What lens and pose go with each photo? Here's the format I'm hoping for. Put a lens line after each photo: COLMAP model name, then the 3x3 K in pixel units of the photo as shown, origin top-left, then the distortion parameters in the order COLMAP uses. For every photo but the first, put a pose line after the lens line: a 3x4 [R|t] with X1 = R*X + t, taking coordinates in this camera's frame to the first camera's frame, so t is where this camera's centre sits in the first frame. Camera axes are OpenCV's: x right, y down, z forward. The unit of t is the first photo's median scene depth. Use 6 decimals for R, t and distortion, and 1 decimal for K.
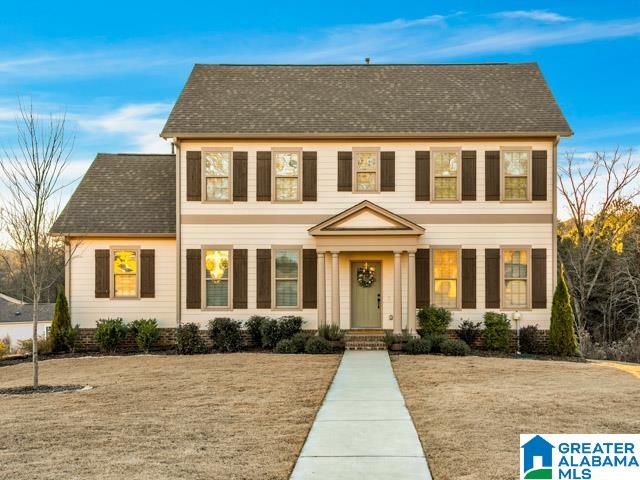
lens RADIAL K [[538.7, 0, 320.0], [0, 538.7, 259.2], [0, 0, 1]] dist [0.039552, 0.002505]
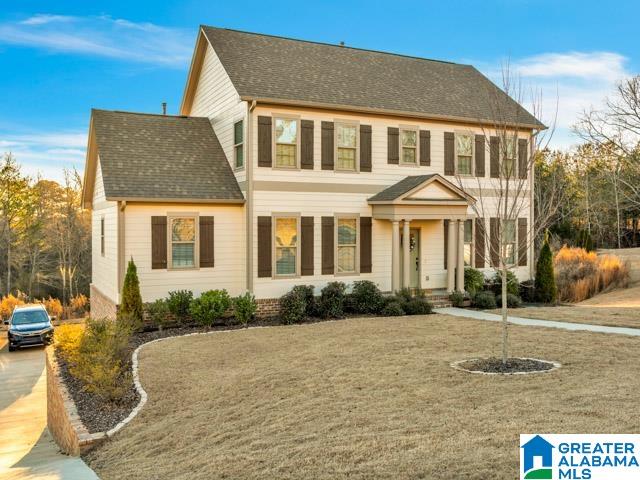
lens RADIAL K [[585.9, 0, 320.0], [0, 585.9, 240.0], [0, 0, 1]] dist [-0.042900, 0.013137]
pose [[0.900938, -0.010517, 0.433820, -0.600590], [0.000949, 0.999752, 0.022265, 0.000609], [-0.433946, -0.019647, 0.900725, -0.000489]]
